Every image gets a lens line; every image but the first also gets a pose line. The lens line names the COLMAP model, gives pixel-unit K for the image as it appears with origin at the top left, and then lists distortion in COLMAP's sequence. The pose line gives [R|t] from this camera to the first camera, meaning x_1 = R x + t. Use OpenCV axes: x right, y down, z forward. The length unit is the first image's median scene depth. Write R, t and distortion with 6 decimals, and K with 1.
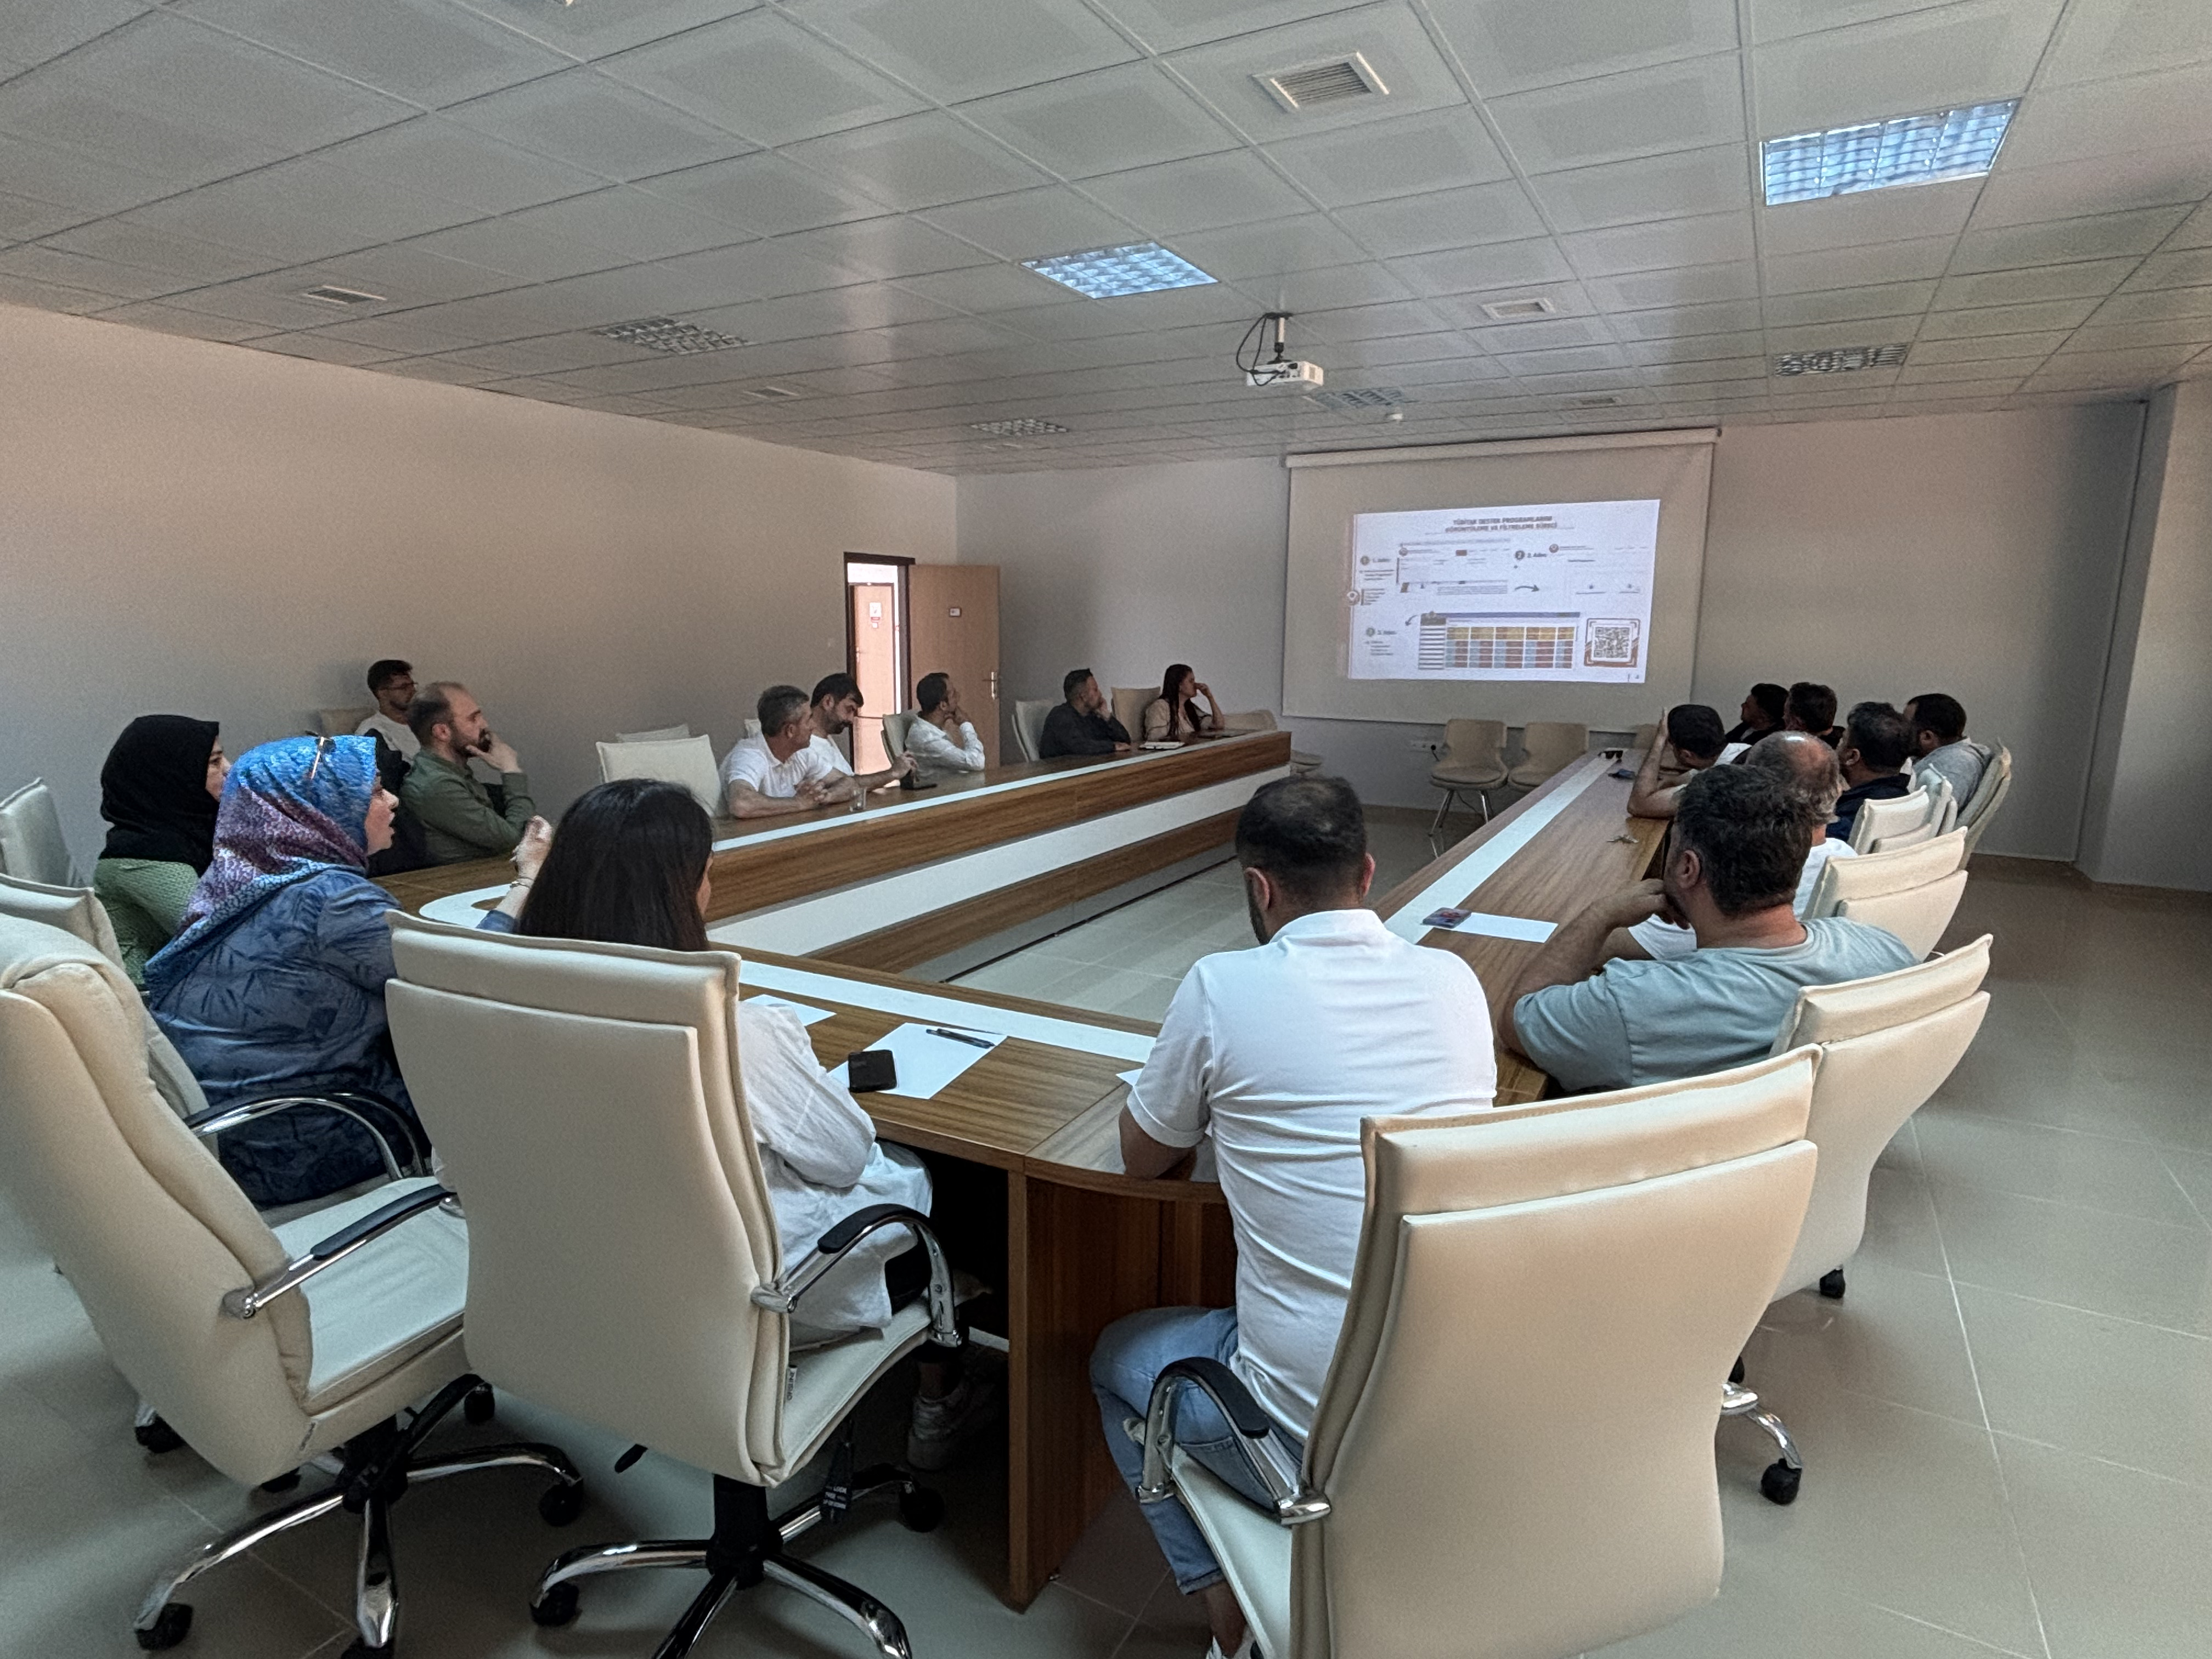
lens RADIAL K [[1208.4, 0, 1101.1], [0, 1208.4, 832.4], [0, 0, 1]] dist [-0.016121, 0.005398]
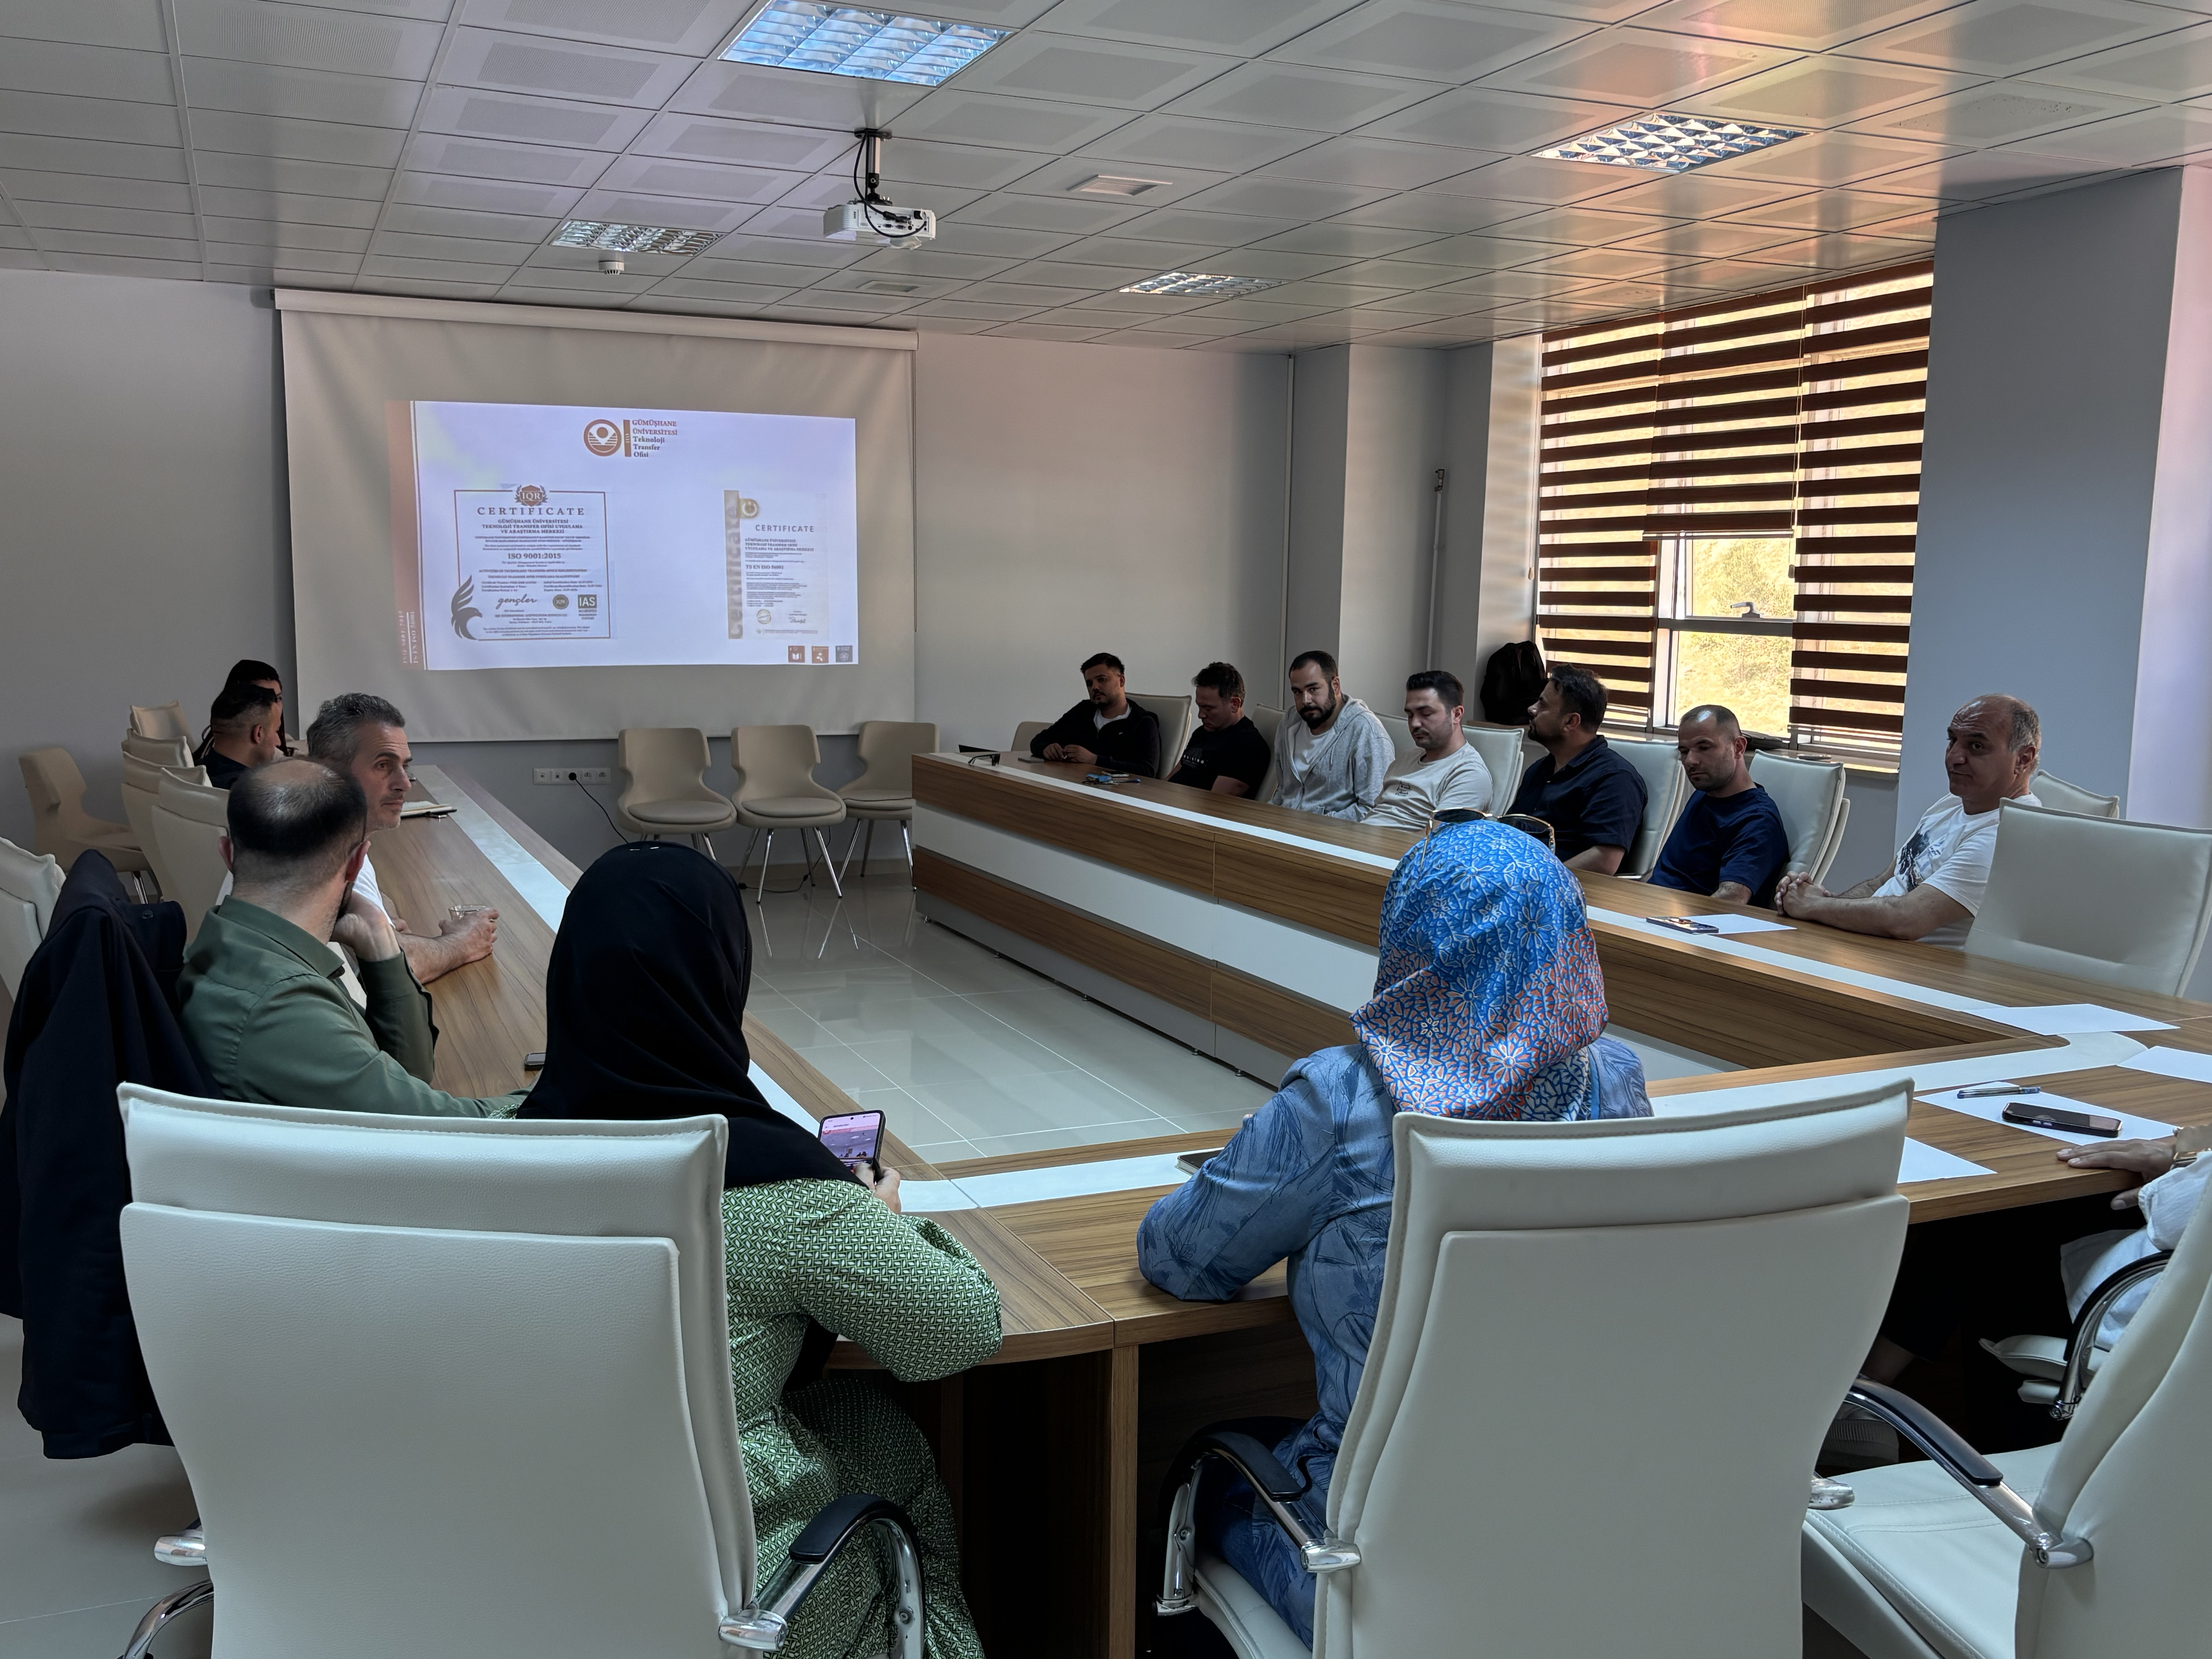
lens RADIAL K [[1934.0, 0, 1106.8], [0, 1934.0, 822.3], [0, 0, 1]] dist [0.073491, -0.065528]
pose [[0.635315, -0.086666, 0.767375, -0.381033], [0.121740, 0.992498, 0.011301, -0.026170], [-0.762597, 0.086240, 0.641099, 0.141288]]
